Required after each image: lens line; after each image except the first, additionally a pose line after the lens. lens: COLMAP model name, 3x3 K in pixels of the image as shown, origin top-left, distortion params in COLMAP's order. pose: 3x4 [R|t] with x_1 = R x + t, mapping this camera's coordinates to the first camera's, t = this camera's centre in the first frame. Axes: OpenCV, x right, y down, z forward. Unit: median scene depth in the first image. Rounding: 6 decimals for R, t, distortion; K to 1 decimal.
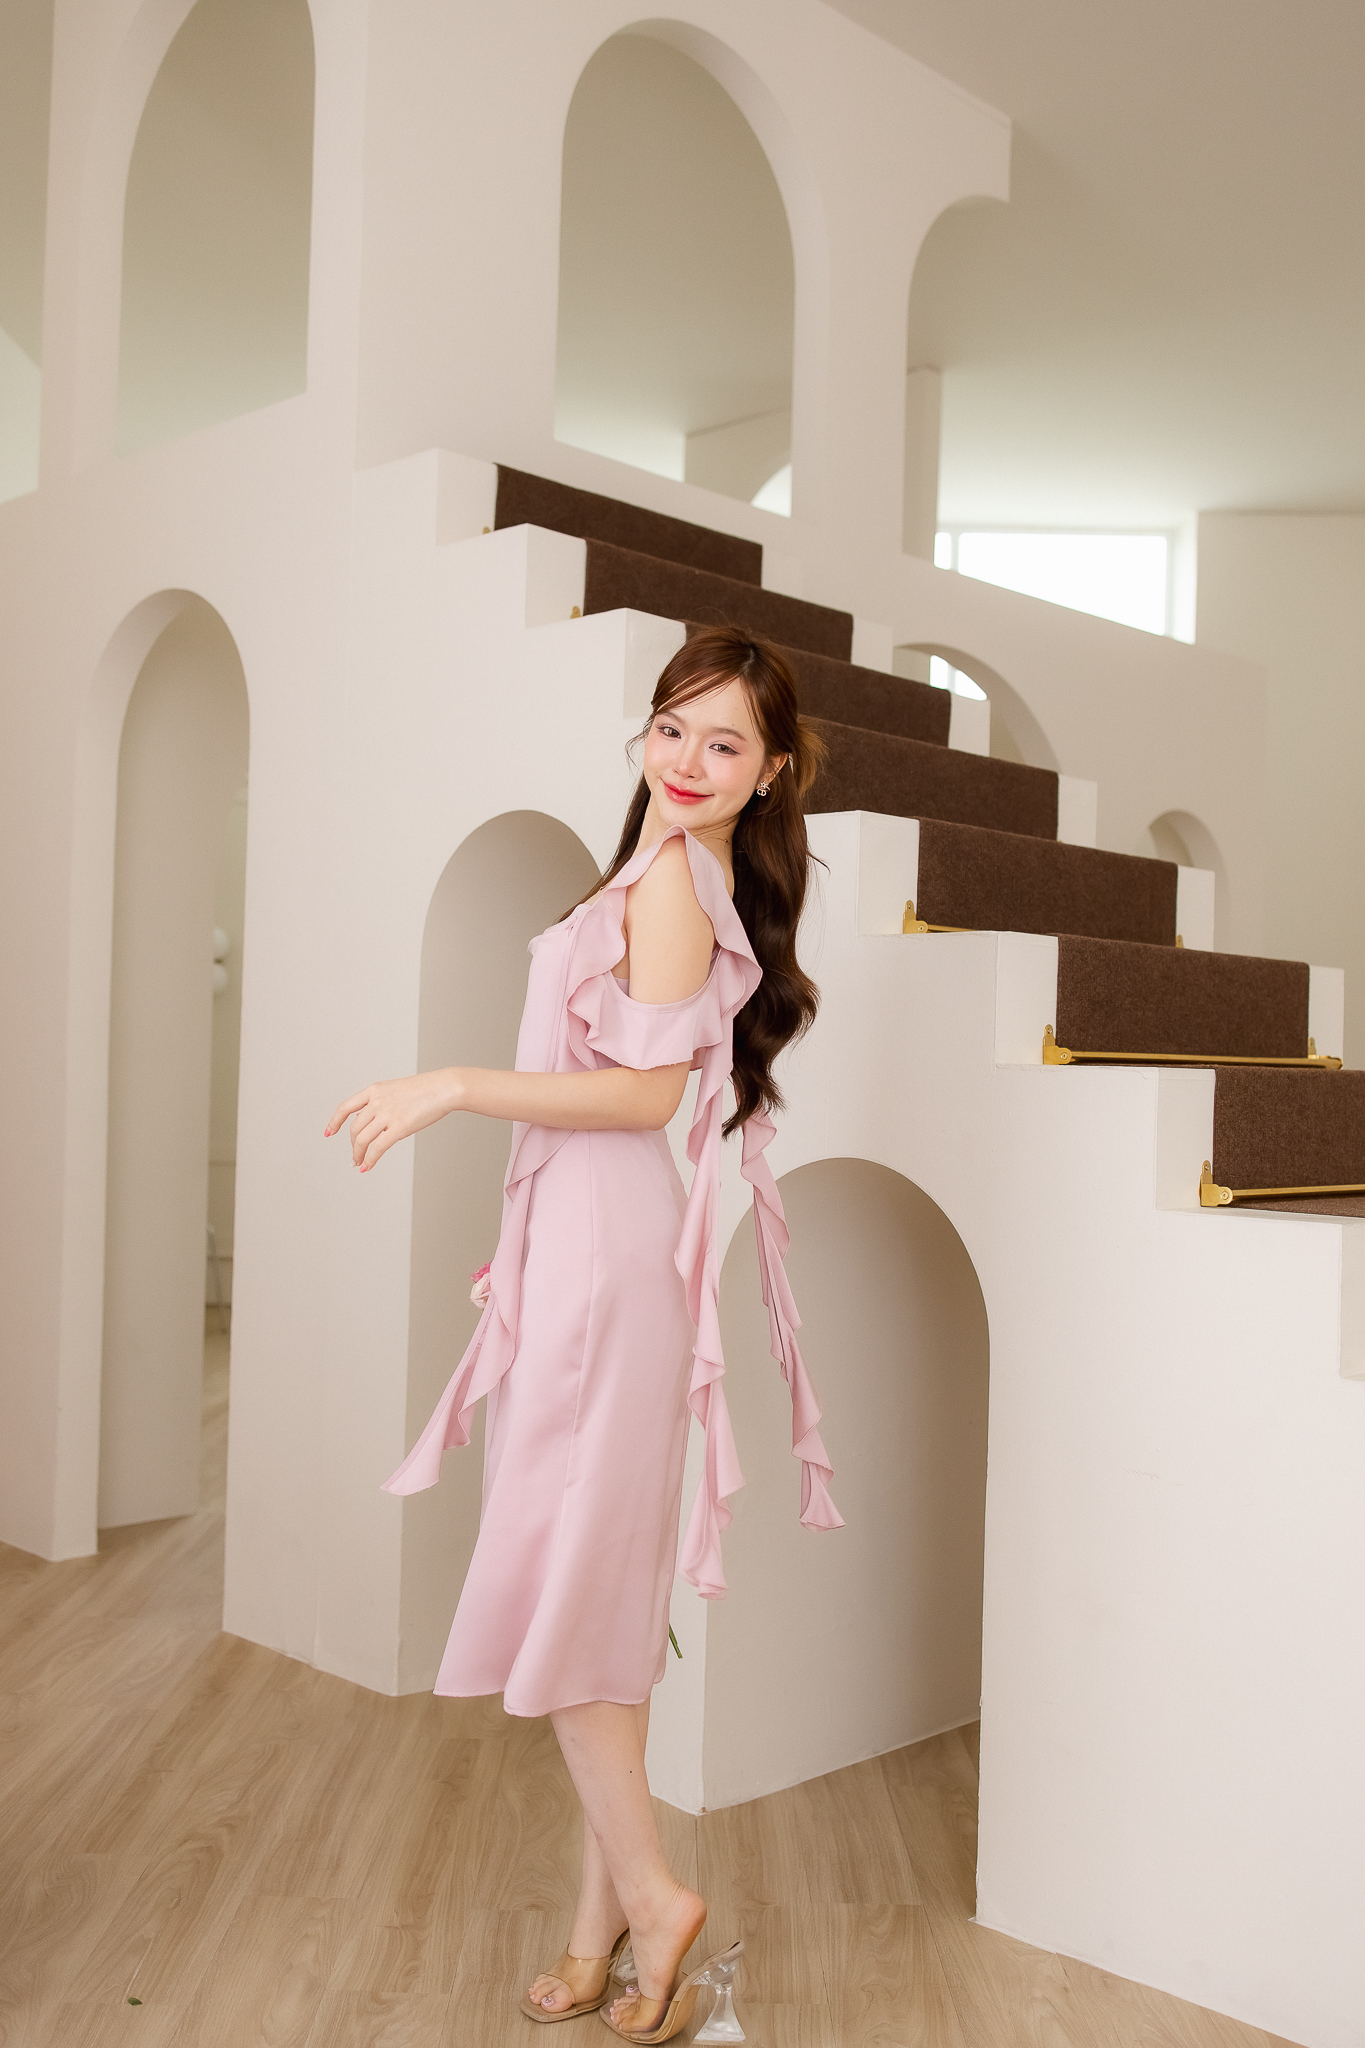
lens RADIAL K [[2039.8, 0, 676.6], [0, 2039.8, 1019.2], [0, 0, 1]] dist [-0.001544, 0.008574]
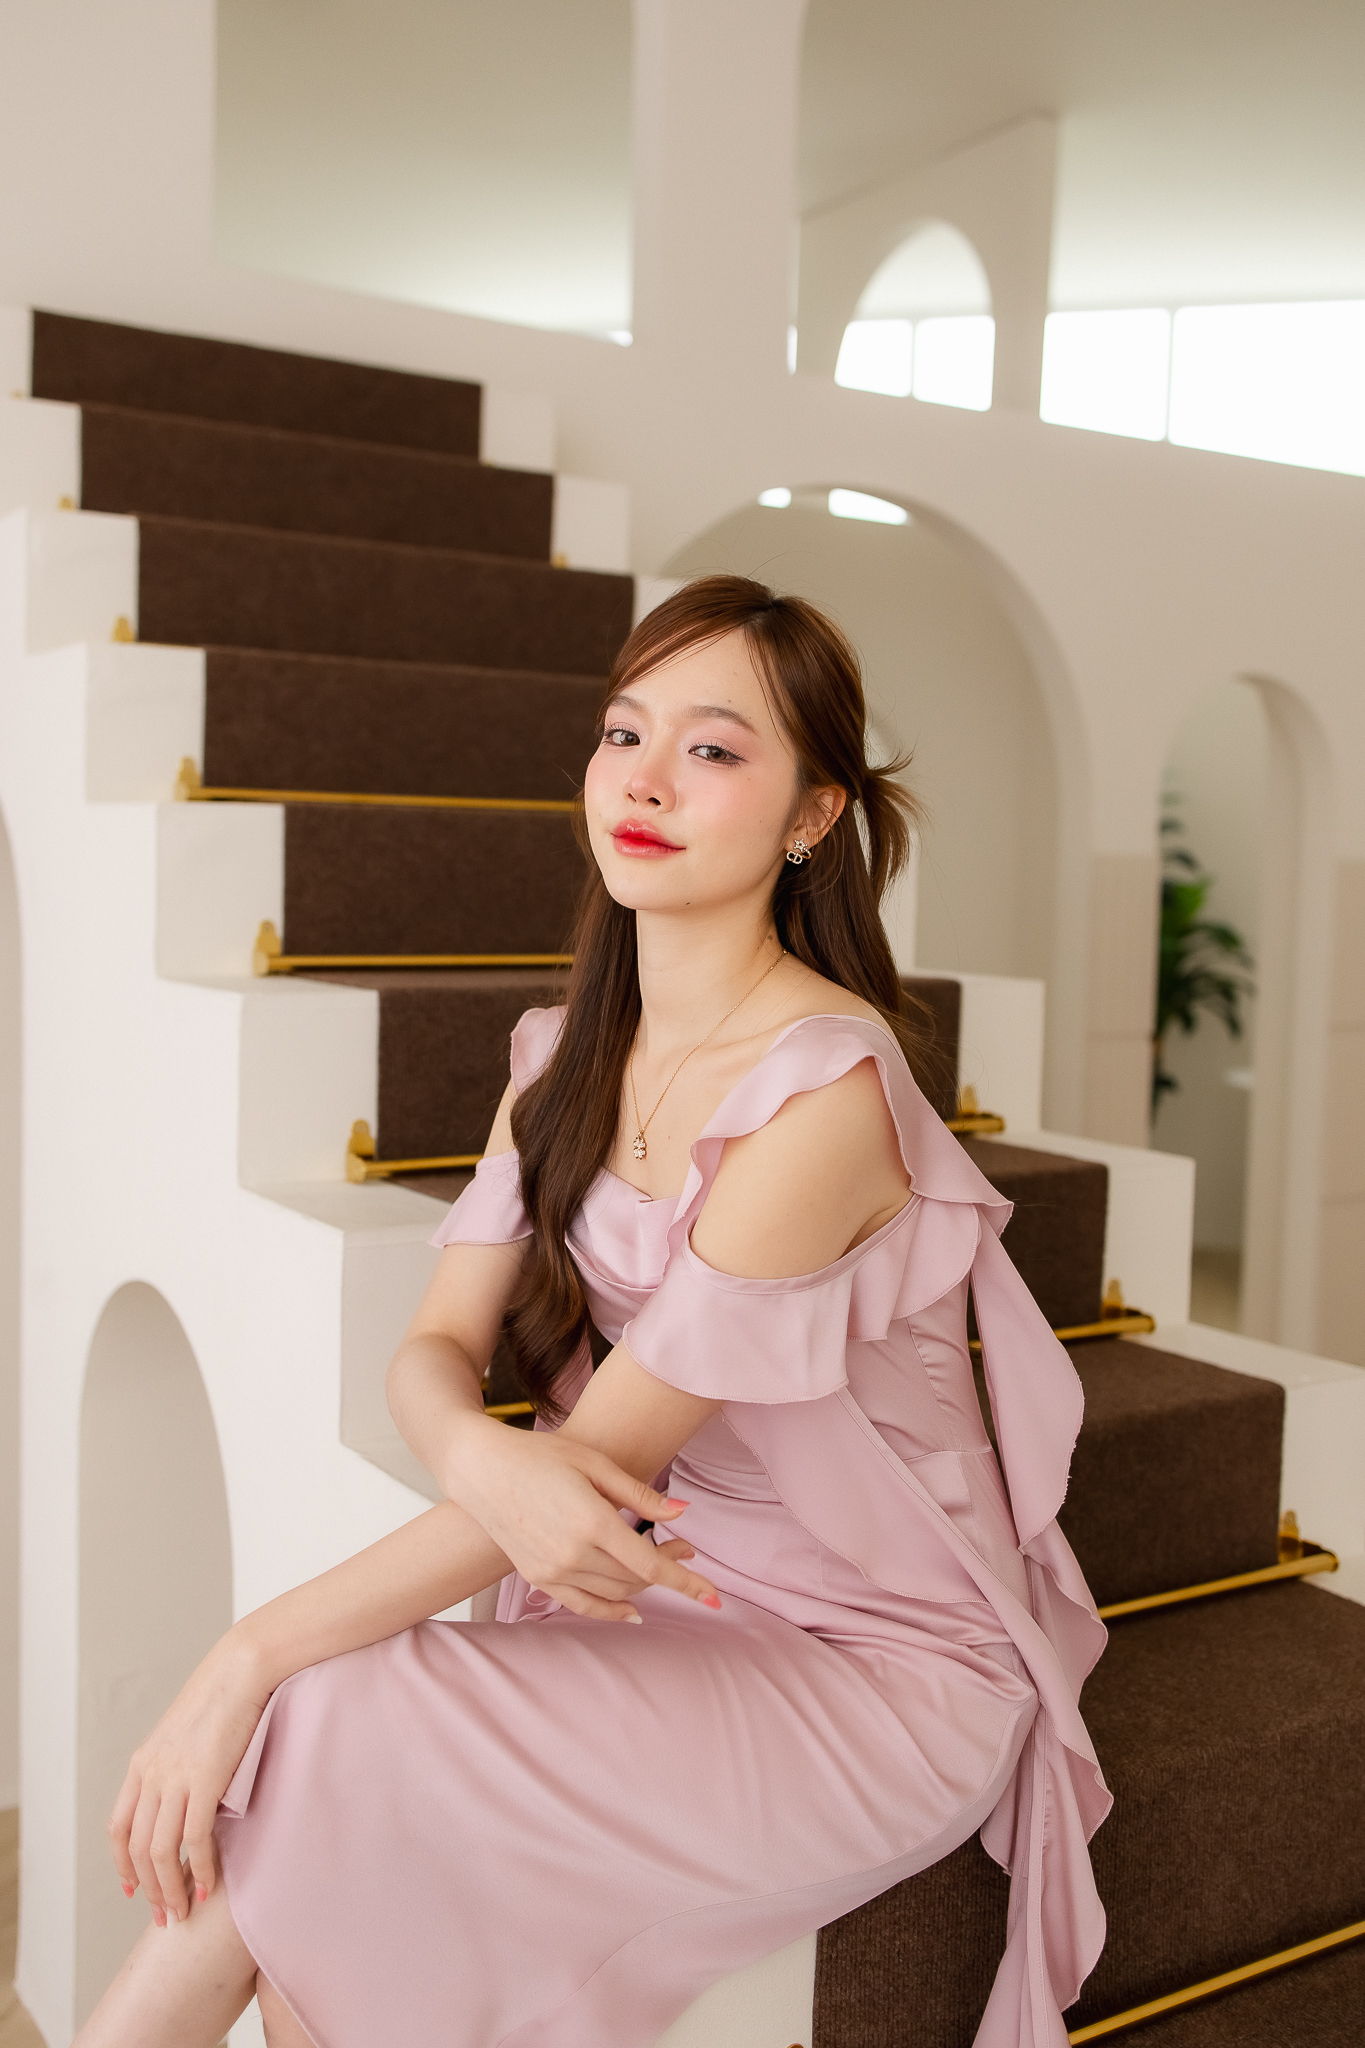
lens RADIAL K [[2043.0, 0, 672.3], [0, 2043.0, 1025.3], [0, 0, 1]] dist [0.002597, 0.004019]
pose [[0.974013, 0.014489, -0.226029, 0.361976], [0.007317, 0.995418, 0.095342, -0.077344], [0.226374, -0.094519, 0.969444, 0.289487]]
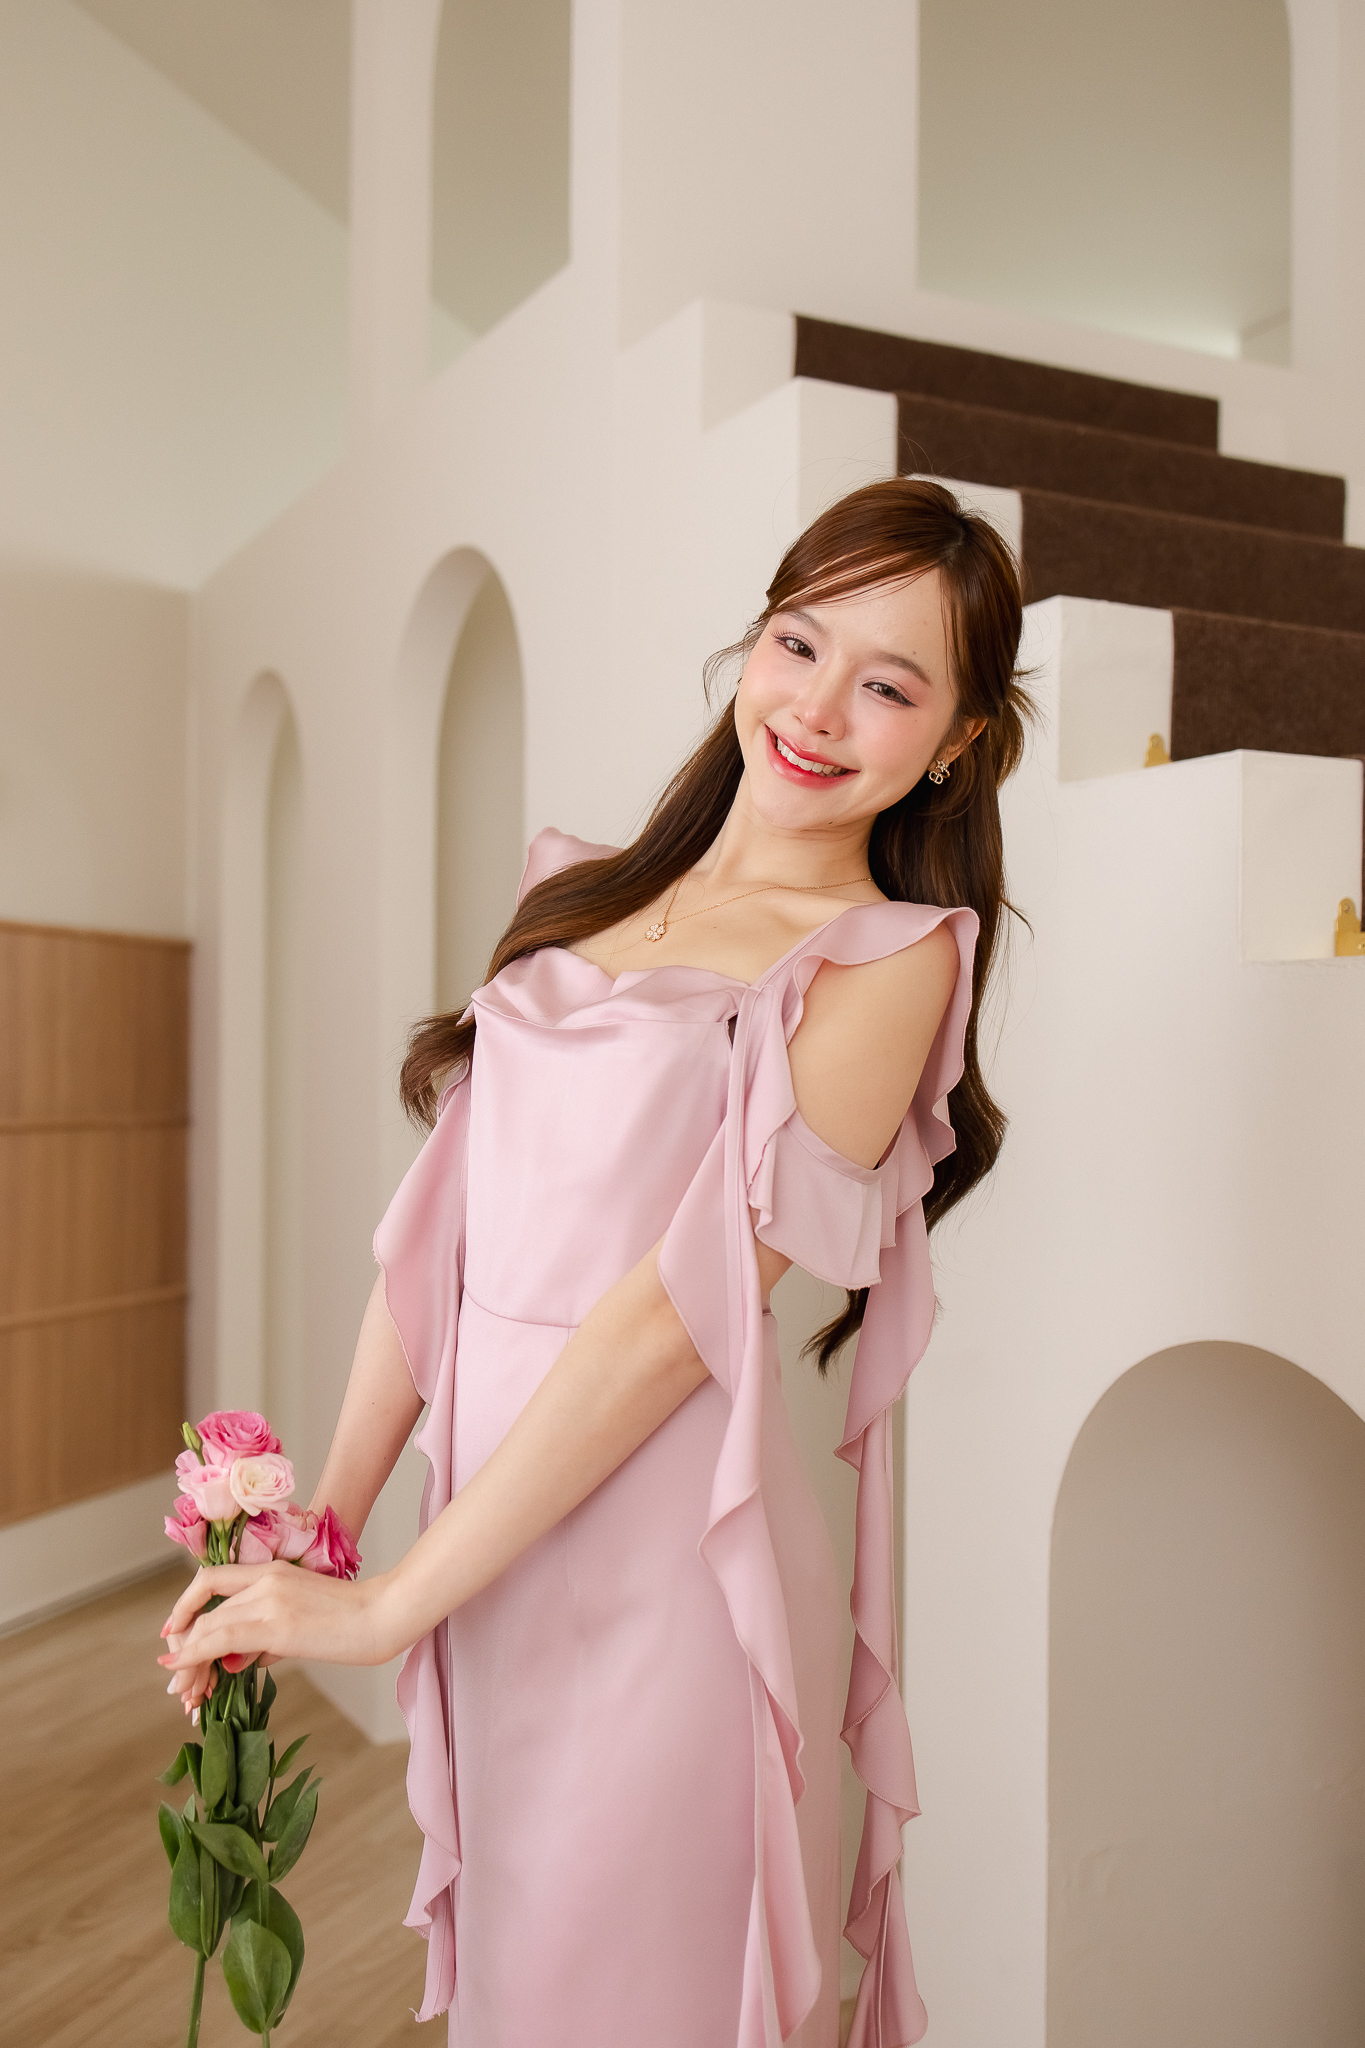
lens RADIAL K [[2043.0, 0, 672.3], [0, 2043.0, 1025.3], [0, 0, 1]] dist [0.002597, 0.004019]
pose [[0.947467, -0.026473, -0.318756, 0.101693], [0.025410, 0.999649, -0.007495, -0.019342], [0.318842, -0.000998, 0.947807, 0.329903]]
